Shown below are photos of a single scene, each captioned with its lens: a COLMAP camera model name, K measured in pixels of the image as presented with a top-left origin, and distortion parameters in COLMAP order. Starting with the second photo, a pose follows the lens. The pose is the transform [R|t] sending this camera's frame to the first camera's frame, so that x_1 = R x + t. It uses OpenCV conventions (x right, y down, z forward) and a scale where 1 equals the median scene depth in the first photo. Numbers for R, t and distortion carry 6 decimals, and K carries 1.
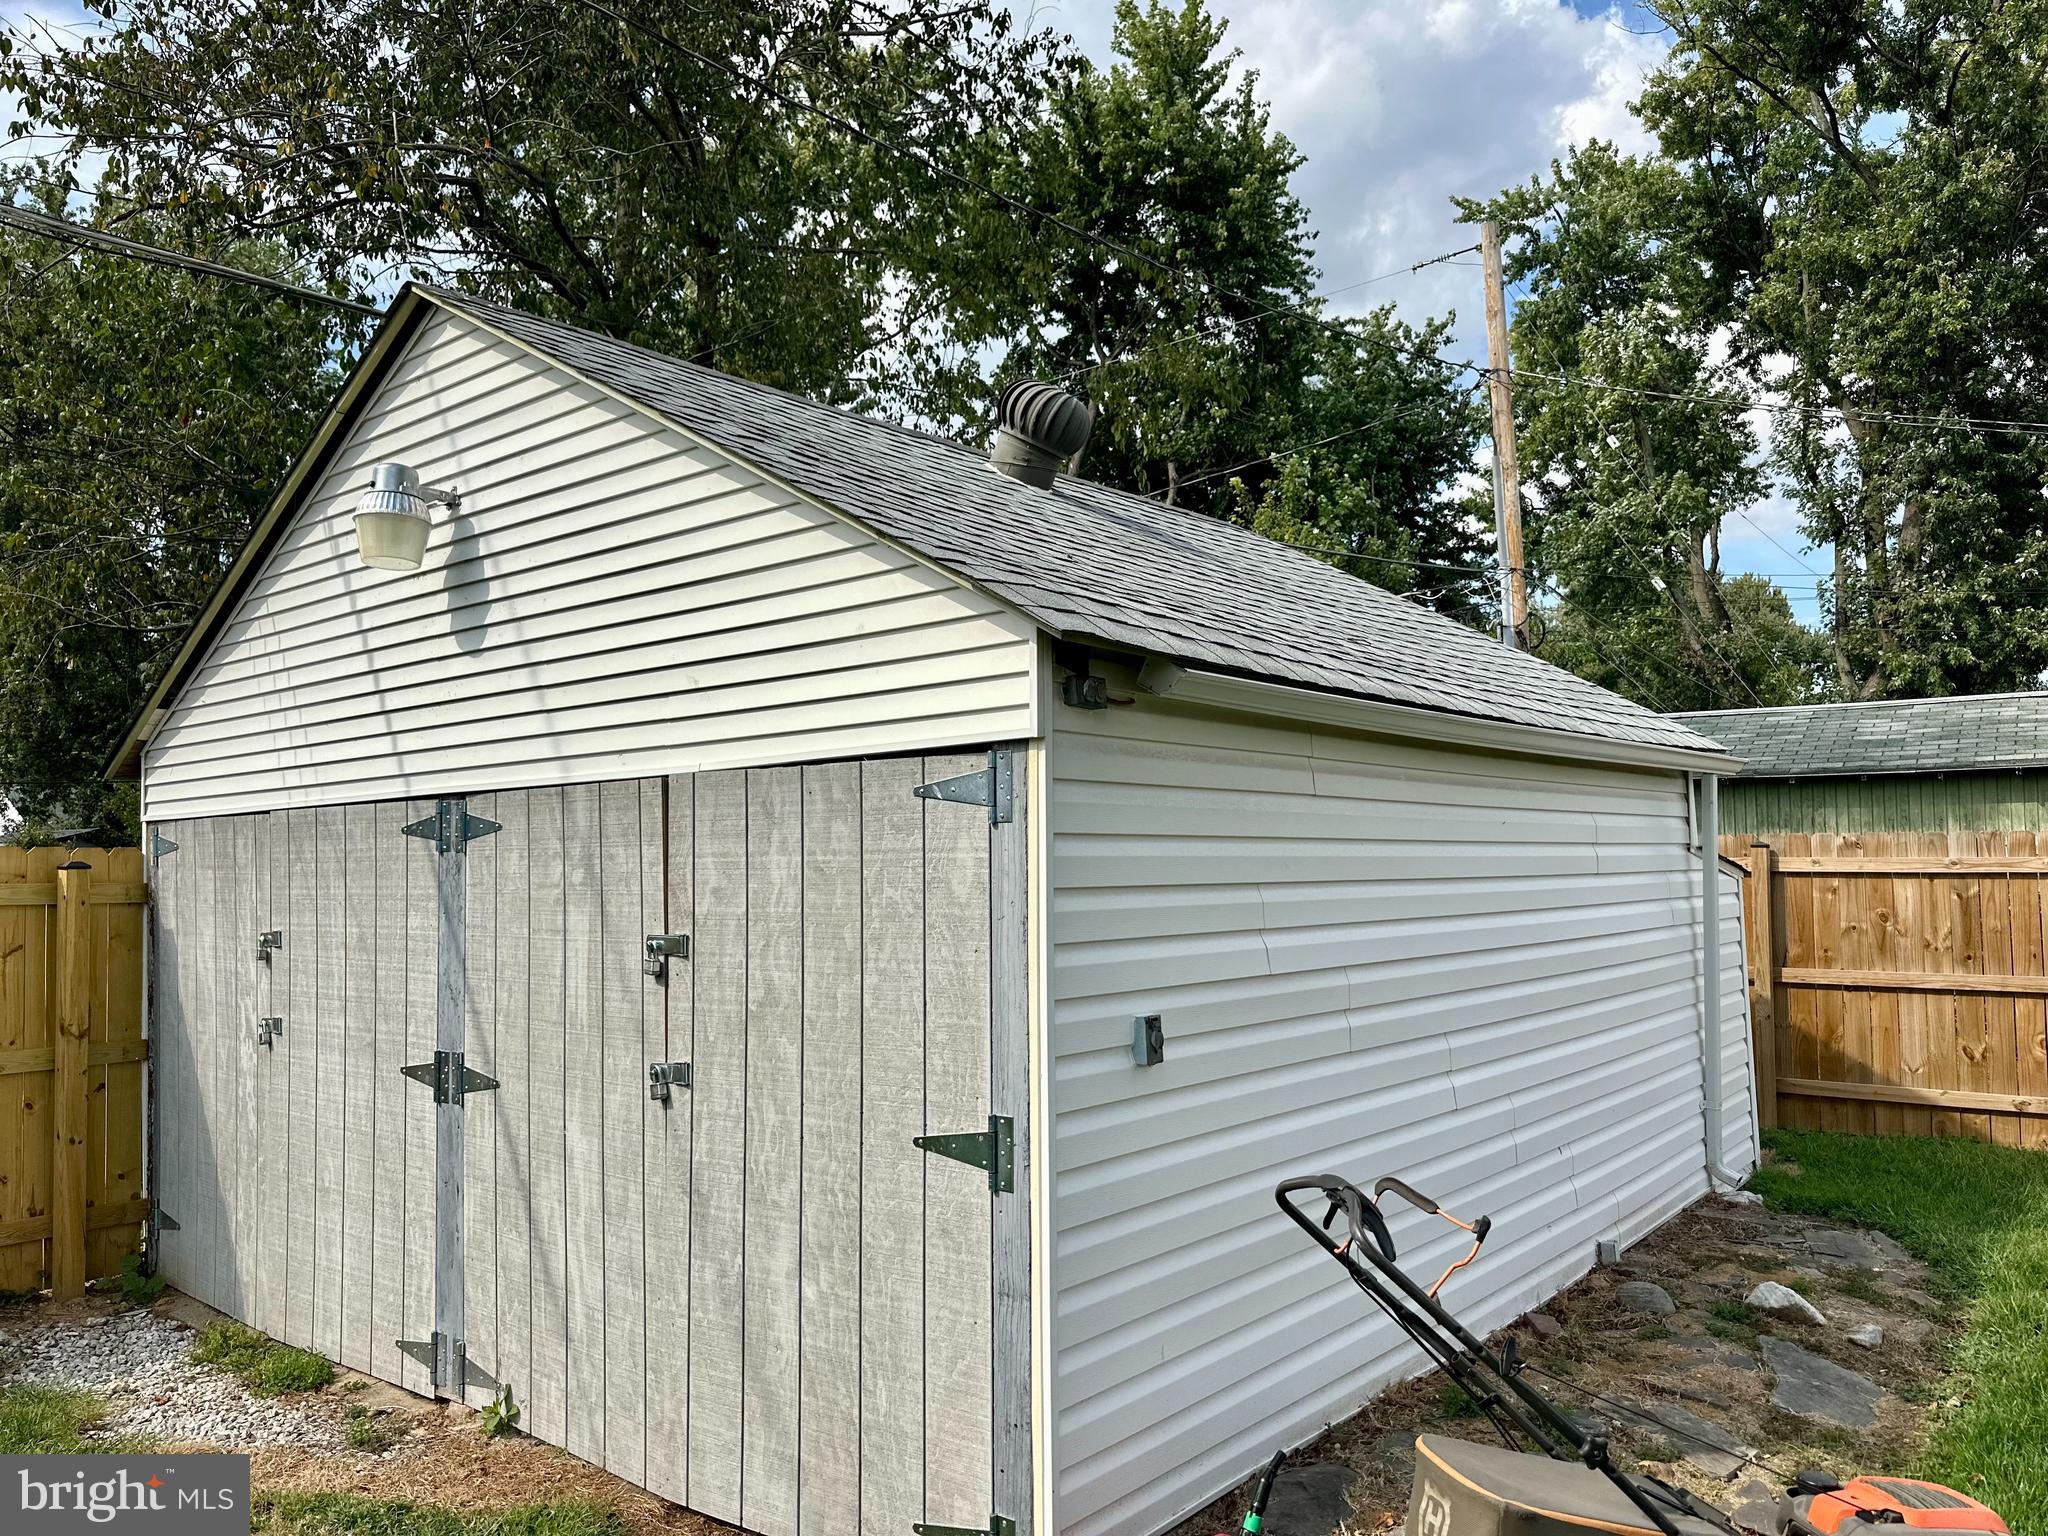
lens RADIAL K [[1456.9, 0, 1027.3], [0, 1456.9, 779.4], [0, 0, 1]] dist [0.047326, -0.052186]
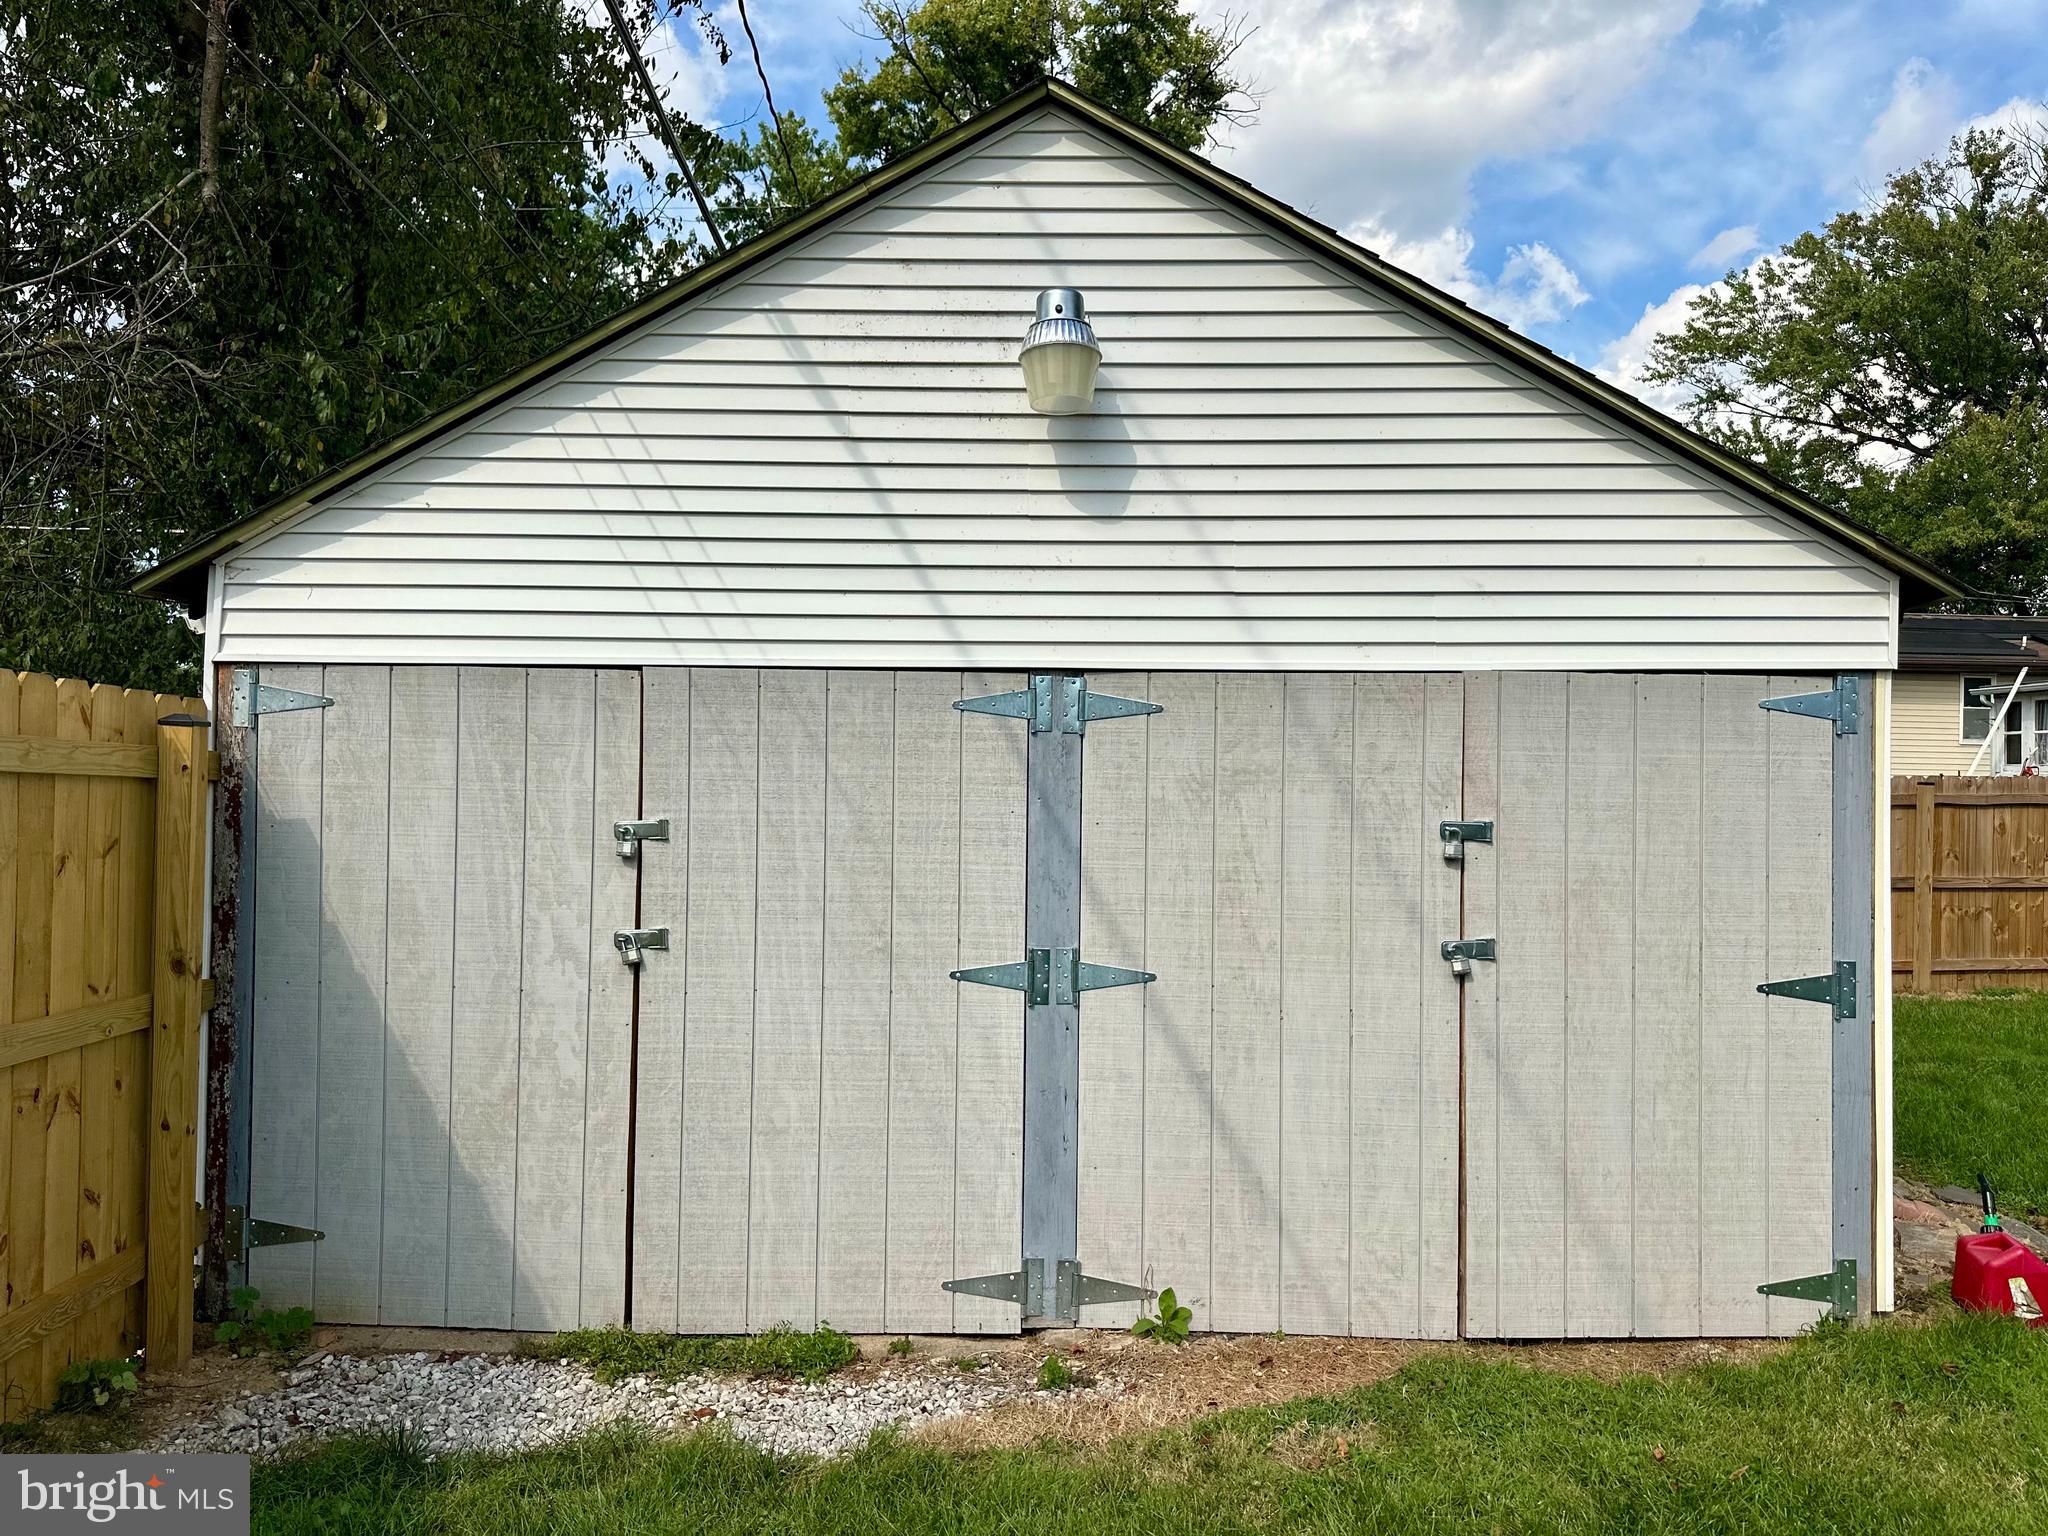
lens RADIAL K [[1456.9, 0, 1019.4], [0, 1456.9, 762.2], [0, 0, 1]] dist [0.047326, -0.052186]
pose [[0.779560, 0.037261, 0.625218, -1.007839], [-0.060392, 0.998049, 0.015820, 0.056391], [-0.623409, -0.050091, 0.780290, 0.319029]]
